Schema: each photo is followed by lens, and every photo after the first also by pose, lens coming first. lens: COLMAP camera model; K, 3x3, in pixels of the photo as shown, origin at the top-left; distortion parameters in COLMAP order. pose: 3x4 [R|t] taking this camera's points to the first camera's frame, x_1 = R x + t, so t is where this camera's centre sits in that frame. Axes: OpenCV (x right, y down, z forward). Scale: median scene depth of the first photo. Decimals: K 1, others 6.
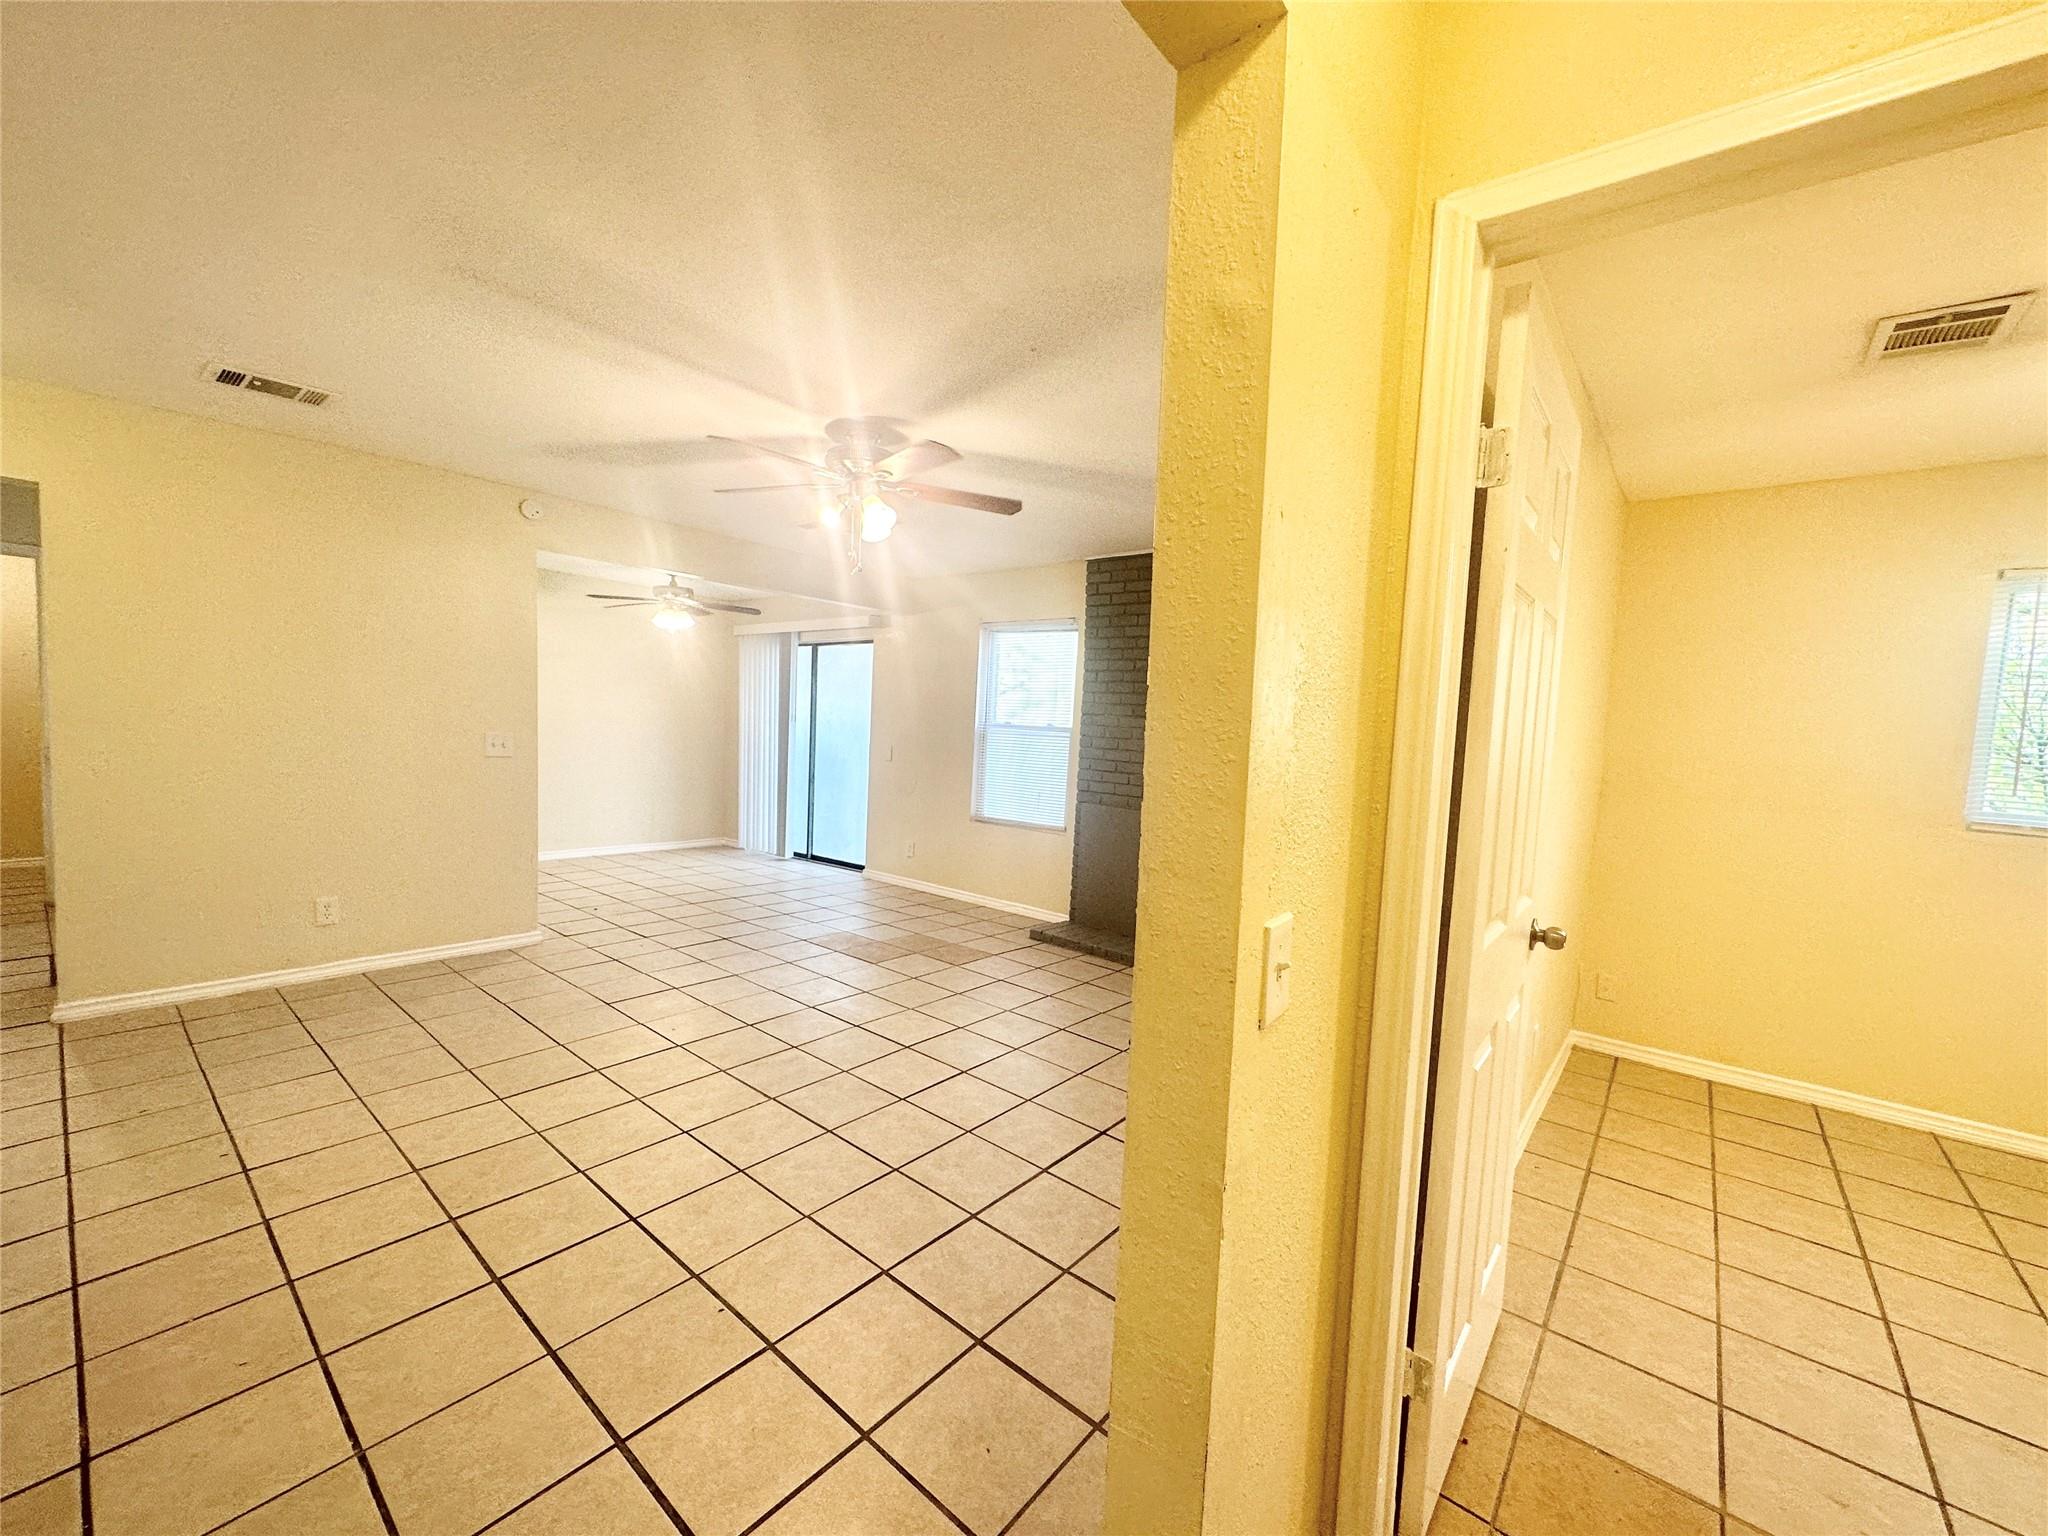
lens RADIAL K [[821.0, 0, 1014.0], [0, 821.0, 771.4], [0, 0, 1]] dist [-0.003507, 0.001055]
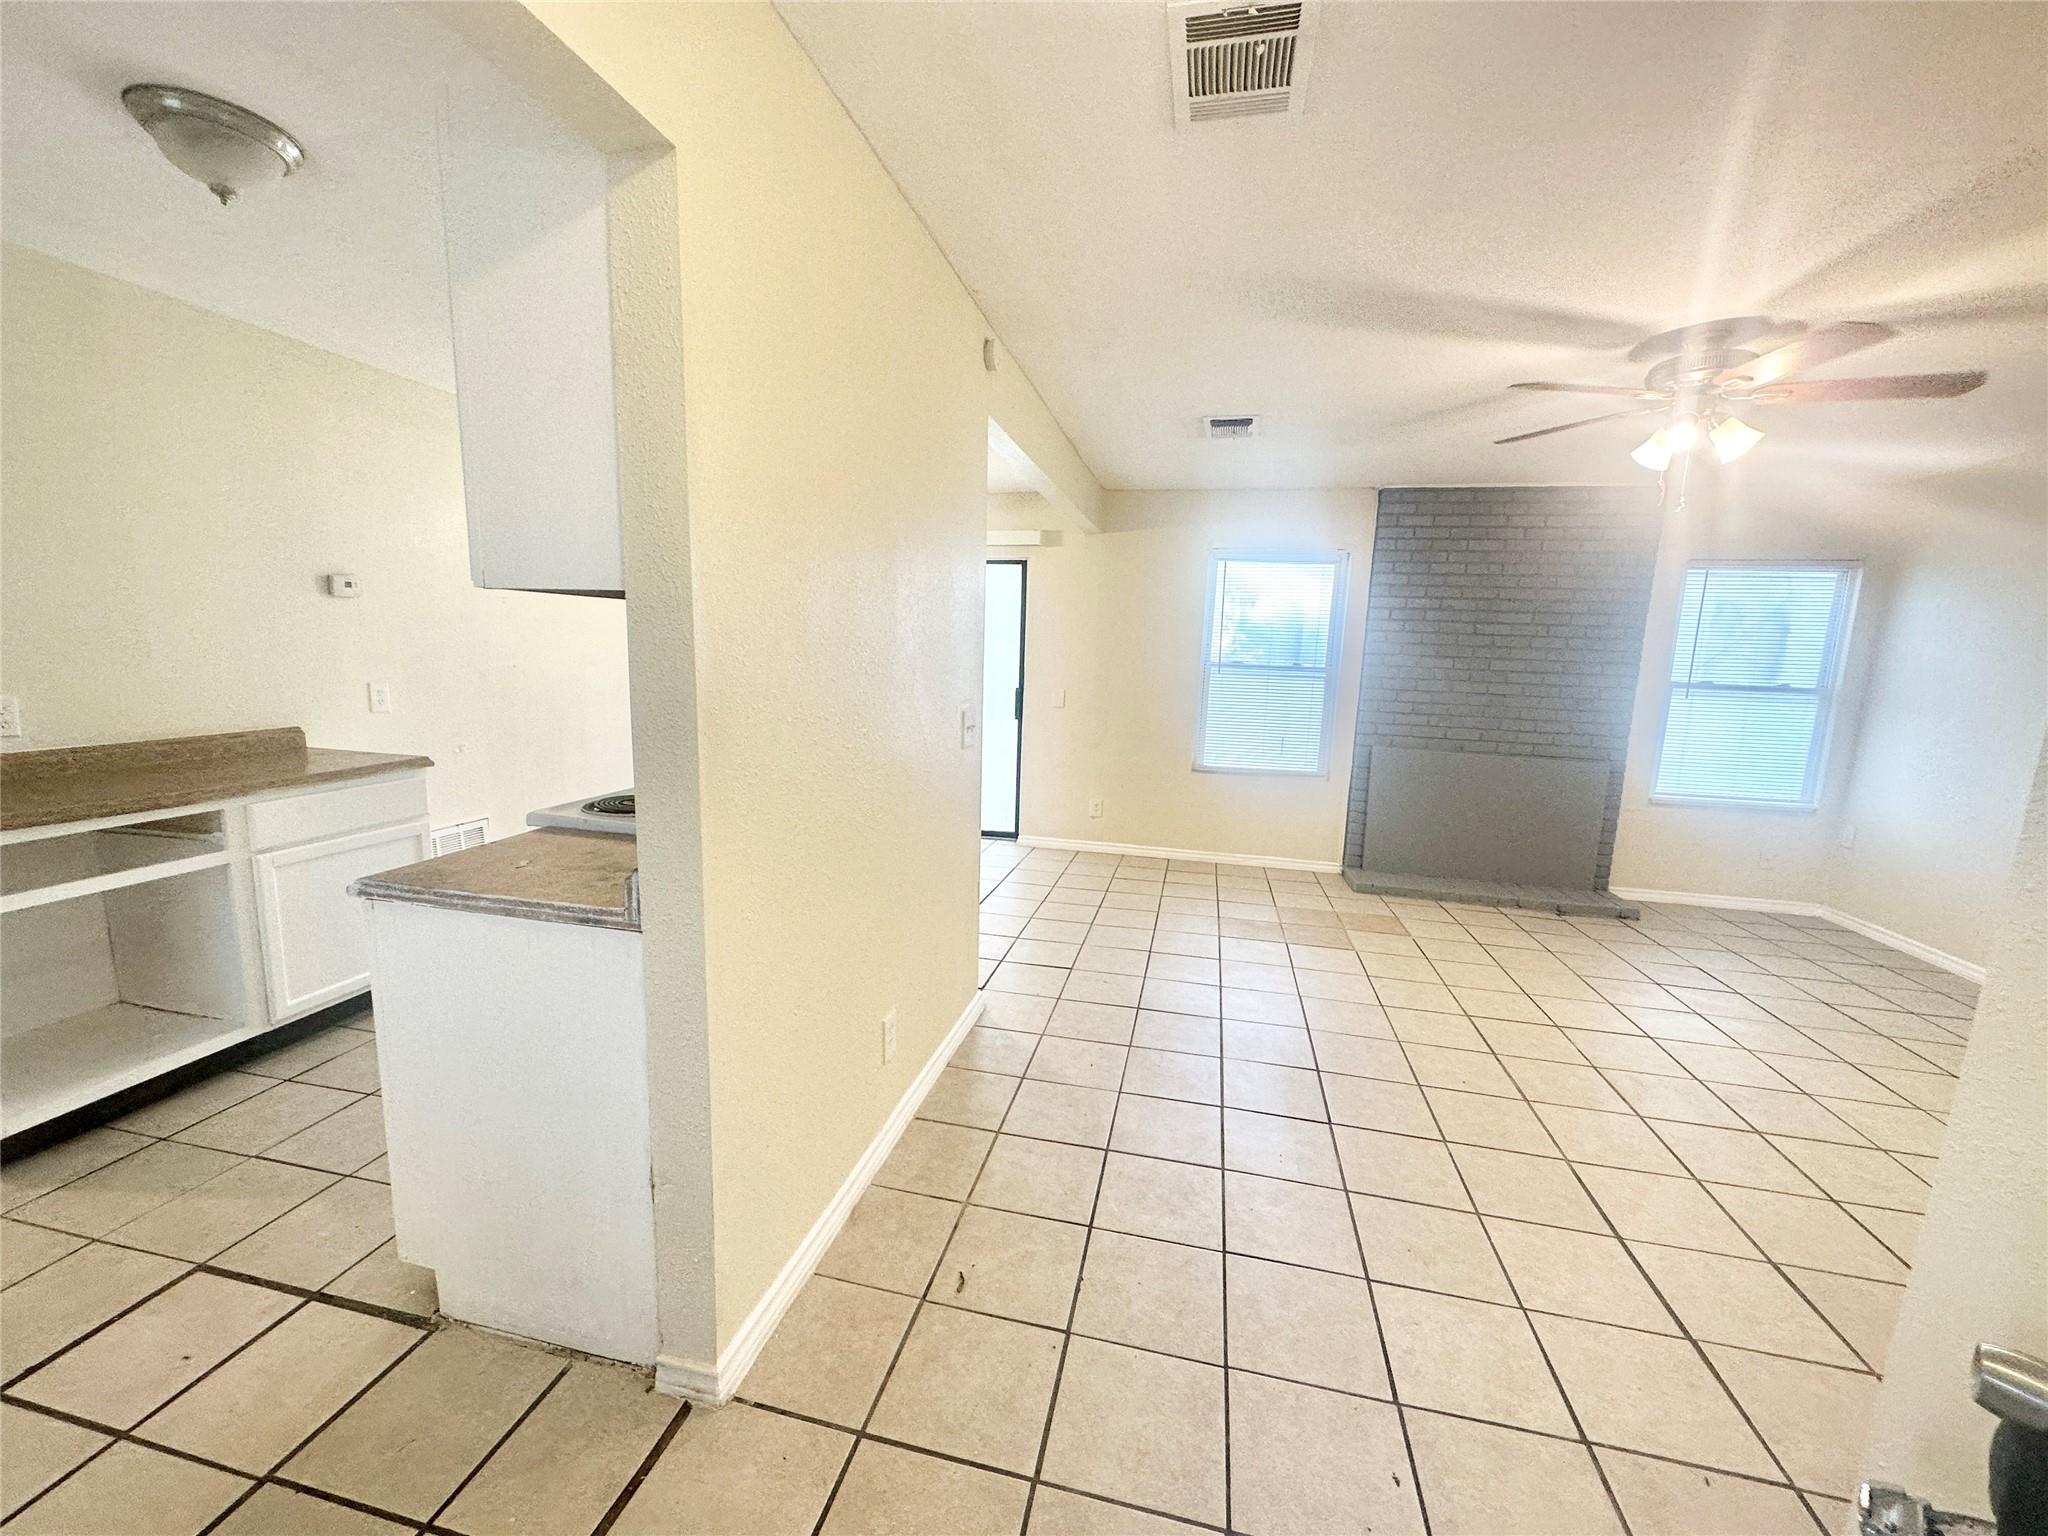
lens RADIAL K [[821.0, 0, 1031.4], [0, 821.0, 766.6], [0, 0, 1]] dist [-0.003507, 0.001055]
pose [[0.890961, -0.080687, 0.446854, -0.715929], [0.033700, 0.993122, 0.112133, -0.060883], [-0.452828, -0.084847, 0.887552, 0.327385]]
